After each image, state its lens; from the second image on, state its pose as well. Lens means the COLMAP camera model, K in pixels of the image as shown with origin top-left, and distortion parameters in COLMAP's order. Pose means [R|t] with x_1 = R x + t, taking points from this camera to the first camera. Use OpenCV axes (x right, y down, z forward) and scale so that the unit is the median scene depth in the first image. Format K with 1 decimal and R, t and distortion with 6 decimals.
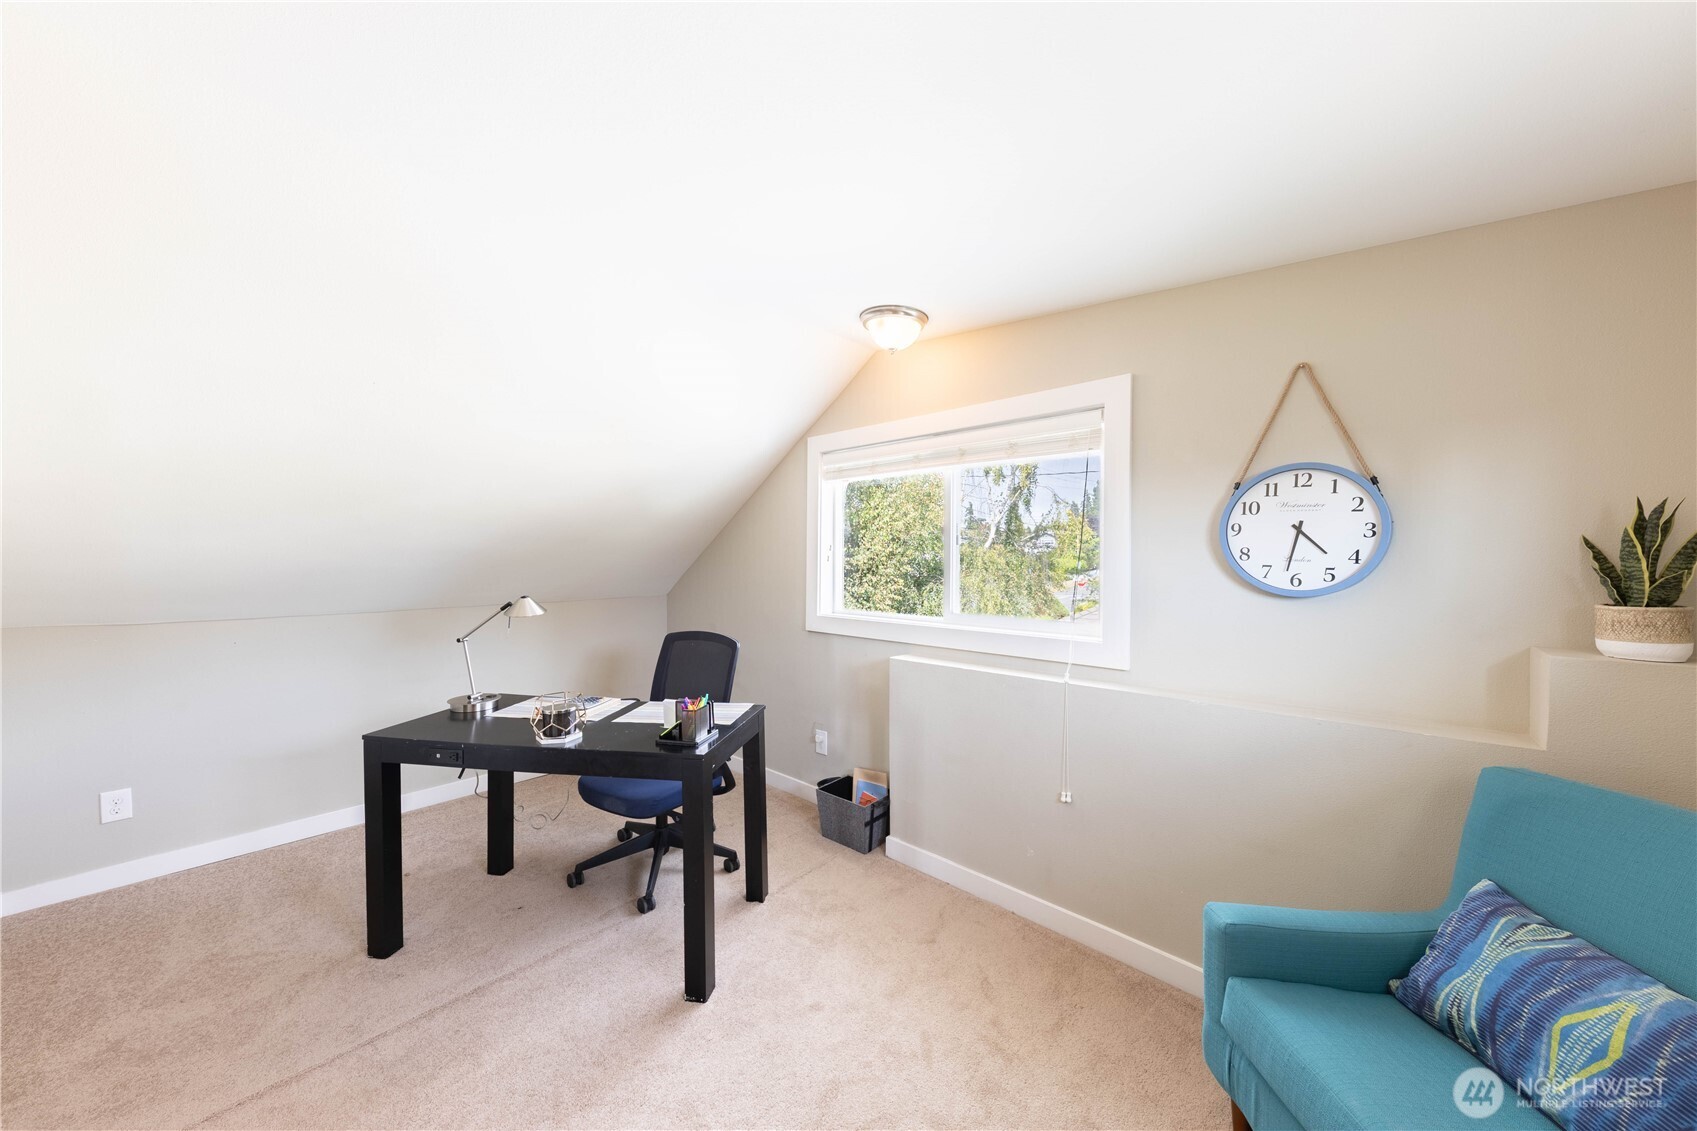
lens RADIAL K [[582.9, 0, 851.8], [0, 582.9, 567.6], [0, 0, 1]] dist [0.000802, 0.000049]
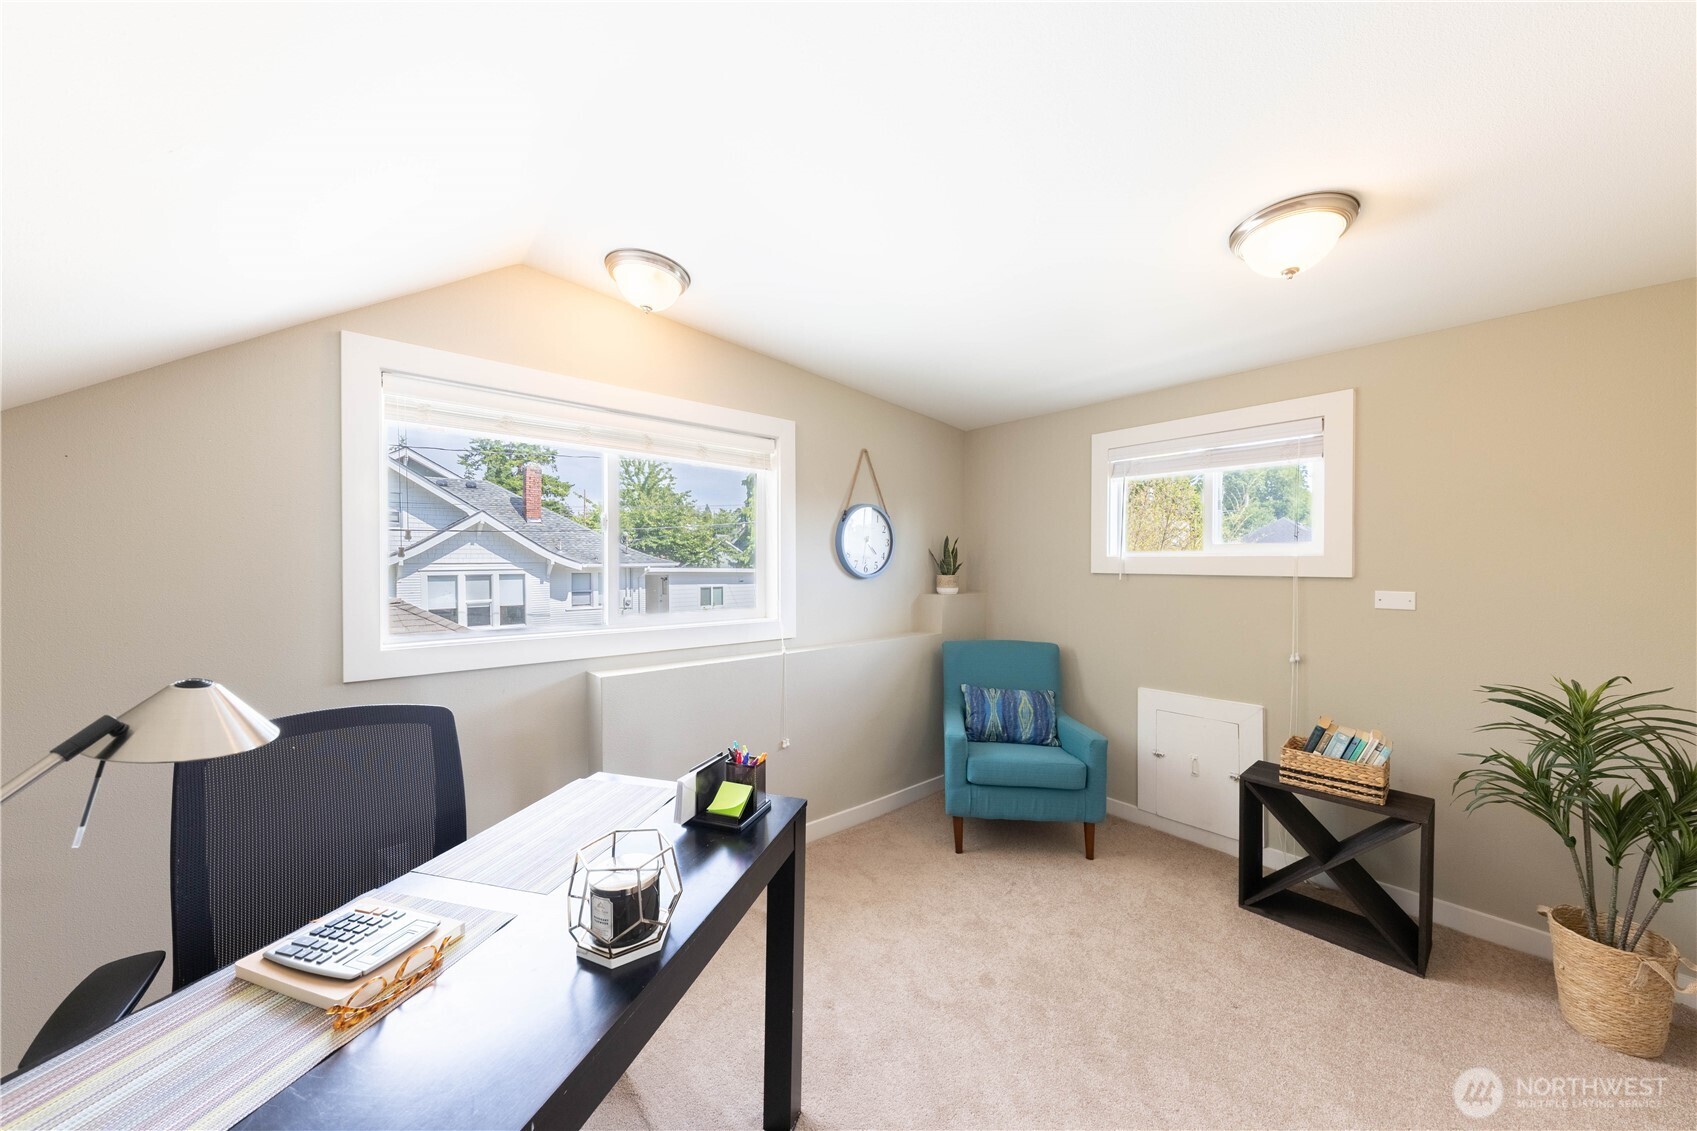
lens RADIAL K [[575.8, 0, 848.5], [0, 575.8, 565.5], [0, 0, 1]] dist [0.016586, -0.005184]
pose [[0.118277, -0.010800, 0.992922, -0.855051], [0.008172, 0.999918, 0.009903, -0.005105], [-0.992947, 0.006943, 0.118355, 0.705659]]
